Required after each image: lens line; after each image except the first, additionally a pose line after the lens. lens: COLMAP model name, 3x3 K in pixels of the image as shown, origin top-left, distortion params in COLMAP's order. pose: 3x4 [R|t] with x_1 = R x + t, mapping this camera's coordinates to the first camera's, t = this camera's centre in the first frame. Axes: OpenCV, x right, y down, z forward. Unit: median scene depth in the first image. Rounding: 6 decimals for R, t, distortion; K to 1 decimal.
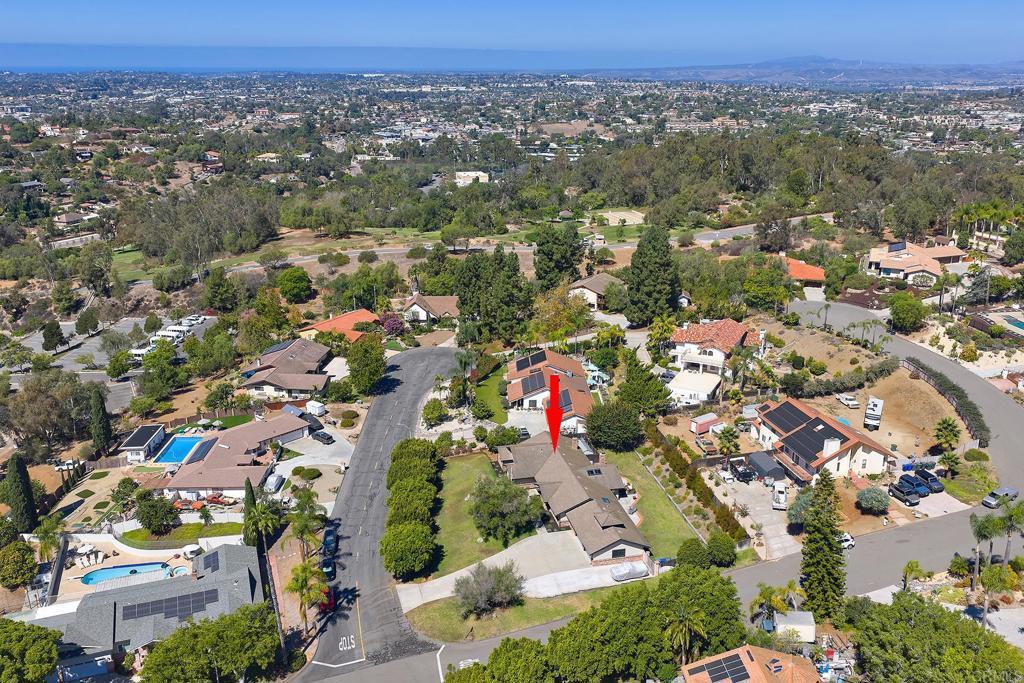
lens RADIAL K [[839.0, 0, 512.1], [0, 839.0, 341.6], [0, 0, 1]] dist [0.016703, -0.022070]
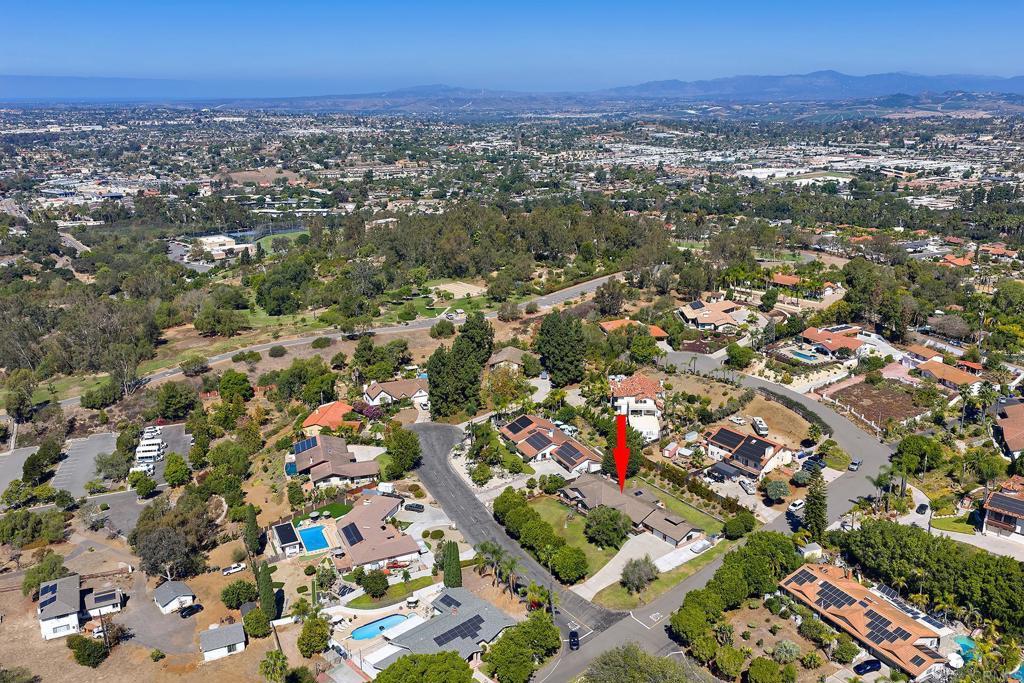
lens RADIAL K [[839.0, 0, 511.8], [0, 839.0, 342.0], [0, 0, 1]] dist [0.016703, -0.022070]
pose [[0.918971, -0.116892, 0.376601, -0.510525], [0.129042, 0.991614, -0.007100, -0.107686], [-0.372613, 0.055122, 0.926348, -0.278763]]
